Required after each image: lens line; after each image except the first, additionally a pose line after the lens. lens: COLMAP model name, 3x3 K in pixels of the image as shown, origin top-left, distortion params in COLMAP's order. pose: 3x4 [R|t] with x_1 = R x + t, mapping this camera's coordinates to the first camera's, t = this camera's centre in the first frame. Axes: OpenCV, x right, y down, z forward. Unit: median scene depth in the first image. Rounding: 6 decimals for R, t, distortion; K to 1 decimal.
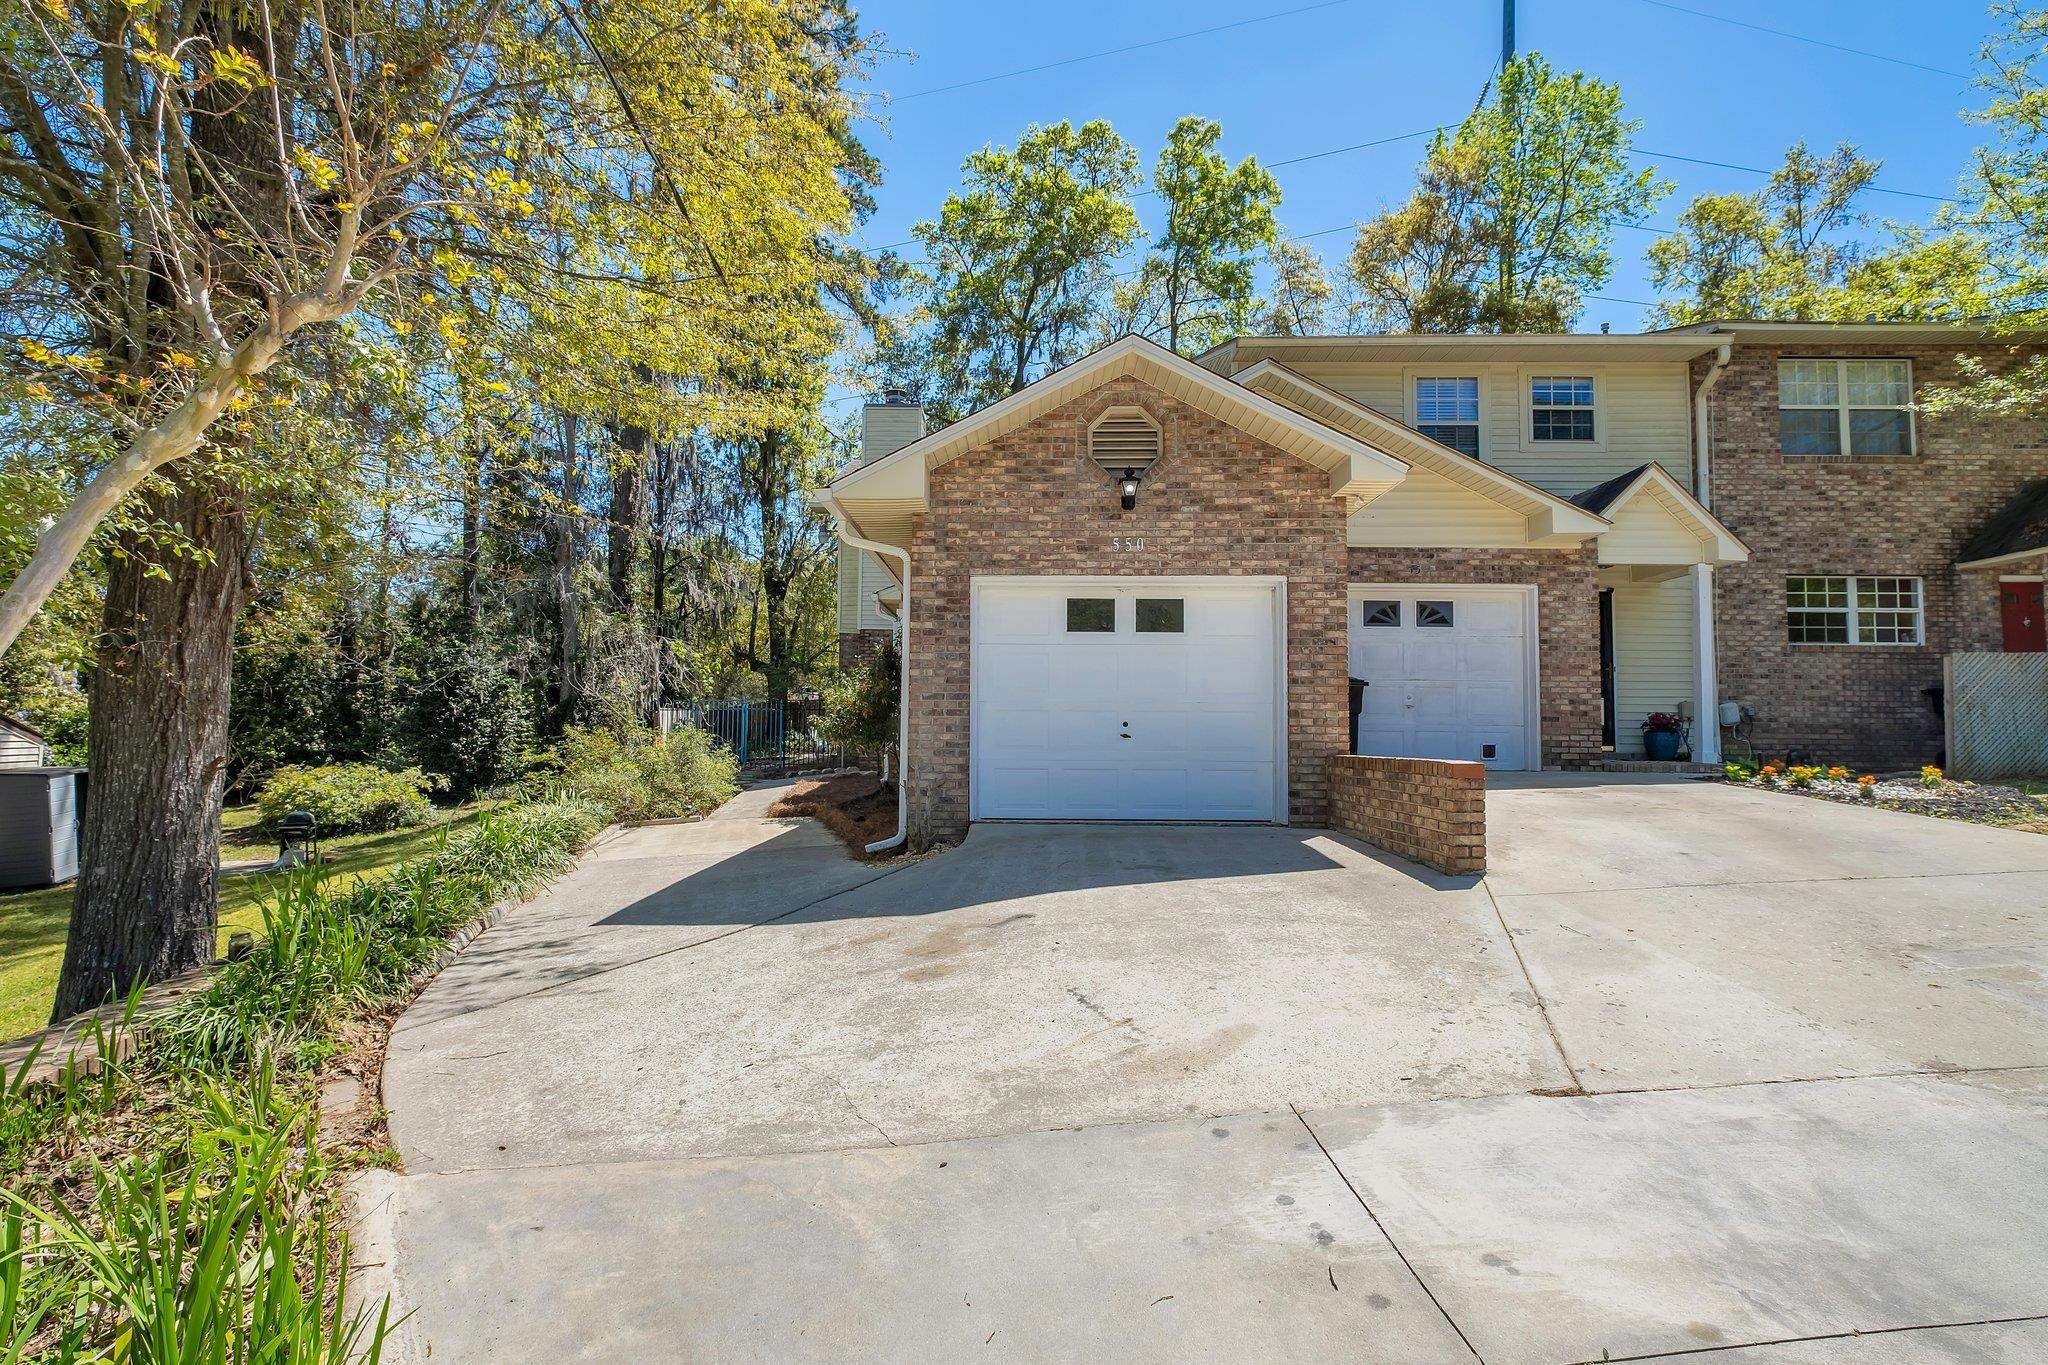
lens RADIAL K [[903.9, 0, 1027.8], [0, 903.9, 683.7], [0, 0, 1]] dist [-0.002712, -0.000881]
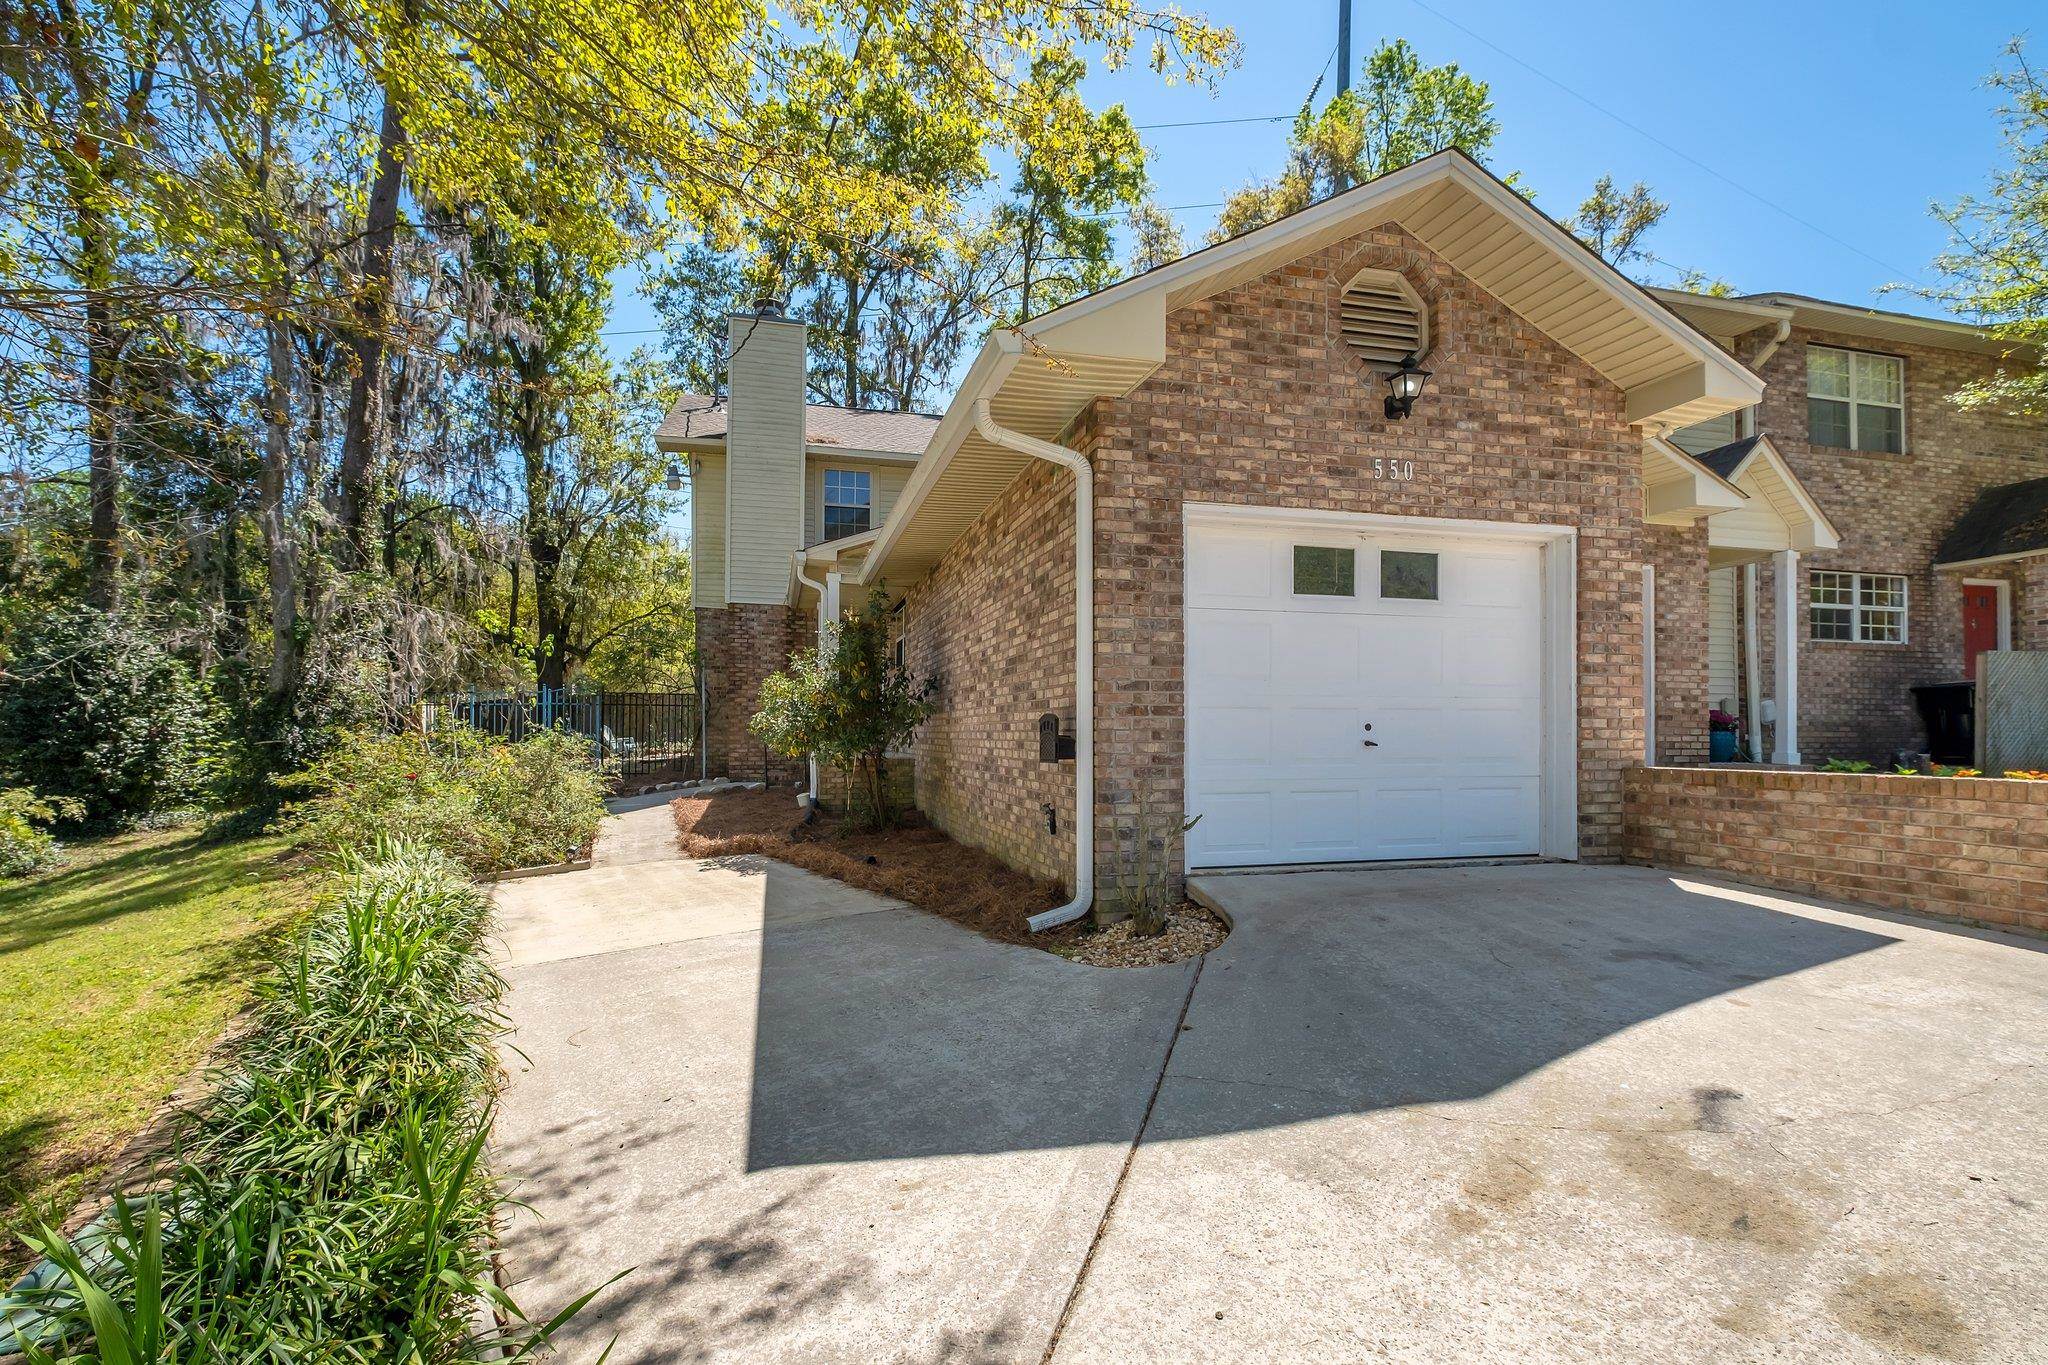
lens RADIAL K [[903.9, 0, 998.5], [0, 903.9, 716.8], [0, 0, 1]] dist [-0.002712, -0.000881]
pose [[0.965899, -0.001210, 0.258916, -0.282180], [-0.009544, 0.999143, 0.040277, 0.008741], [-0.258743, -0.041374, 0.965060, 0.309651]]
